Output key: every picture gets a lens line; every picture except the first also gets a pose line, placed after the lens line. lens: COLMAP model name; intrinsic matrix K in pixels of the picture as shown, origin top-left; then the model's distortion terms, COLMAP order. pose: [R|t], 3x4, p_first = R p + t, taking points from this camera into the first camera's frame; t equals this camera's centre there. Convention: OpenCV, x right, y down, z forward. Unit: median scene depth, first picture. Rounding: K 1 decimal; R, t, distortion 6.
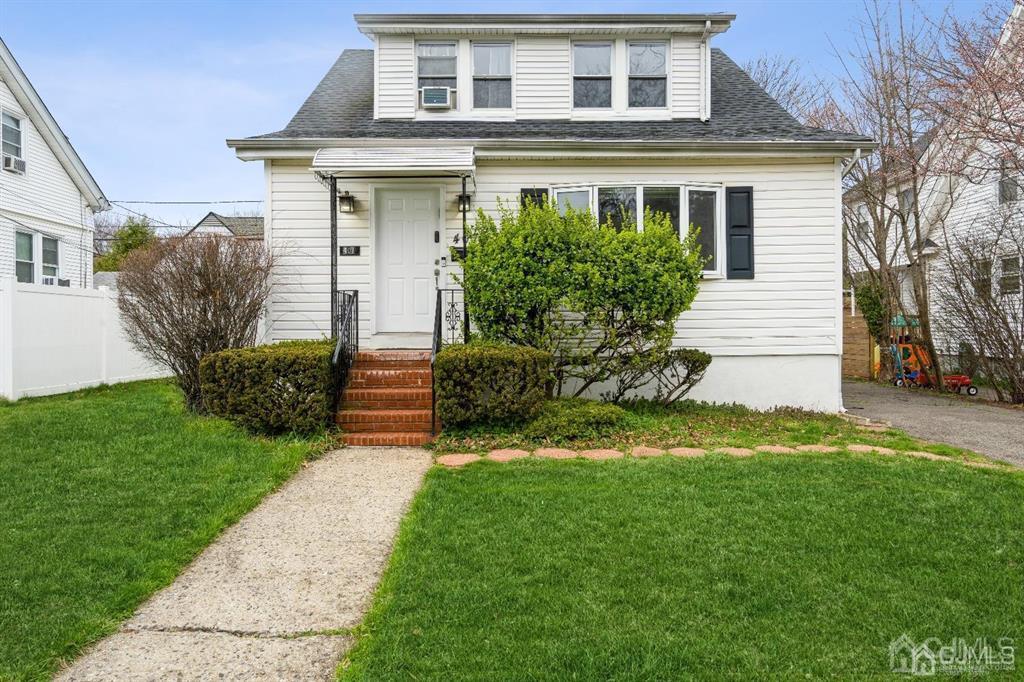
lens RADIAL K [[666.9, 0, 513.5], [0, 666.9, 334.2], [0, 0, 1]] dist [-0.001052, -0.000242]
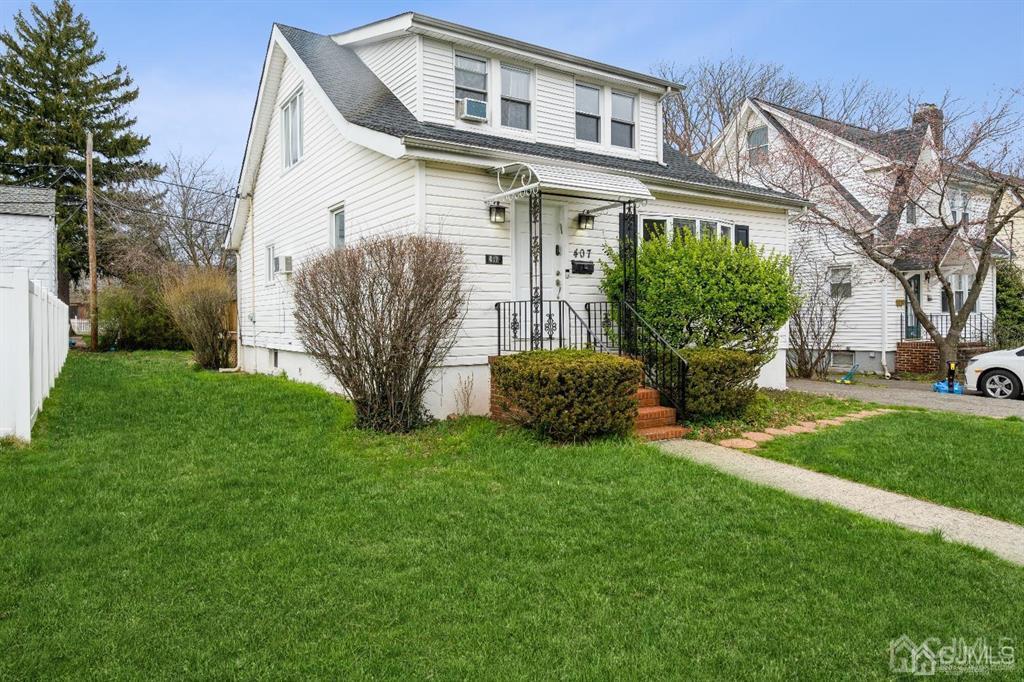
lens RADIAL K [[667.7, 0, 513.6], [0, 667.7, 337.0], [0, 0, 1]] dist [-0.024899, -0.000898]
pose [[0.839620, -0.017040, 0.542907, -0.635231], [0.012552, 0.999850, 0.011969, -0.014346], [-0.543030, -0.003234, 0.839707, 0.098661]]
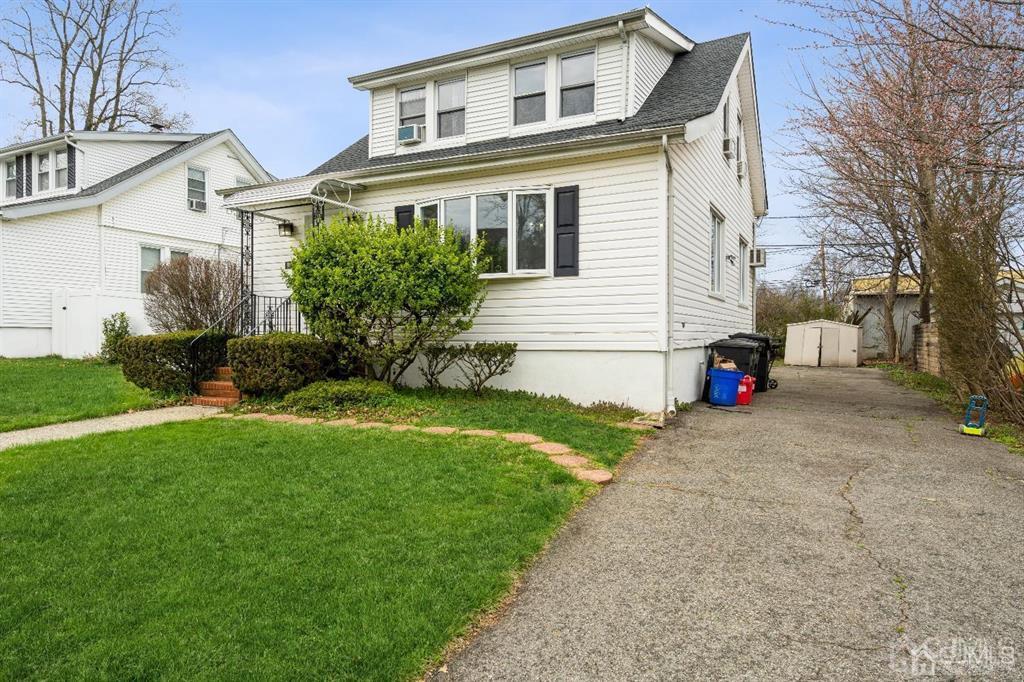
lens RADIAL K [[622.1, 0, 511.1], [0, 622.1, 341.5], [0, 0, 1]] dist [-0.003749, 0.000723]
pose [[0.886291, 0.015226, -0.462879, 0.577877], [-0.013082, 0.999884, 0.007843, 0.009696], [0.462944, -0.000896, 0.886387, 0.086847]]
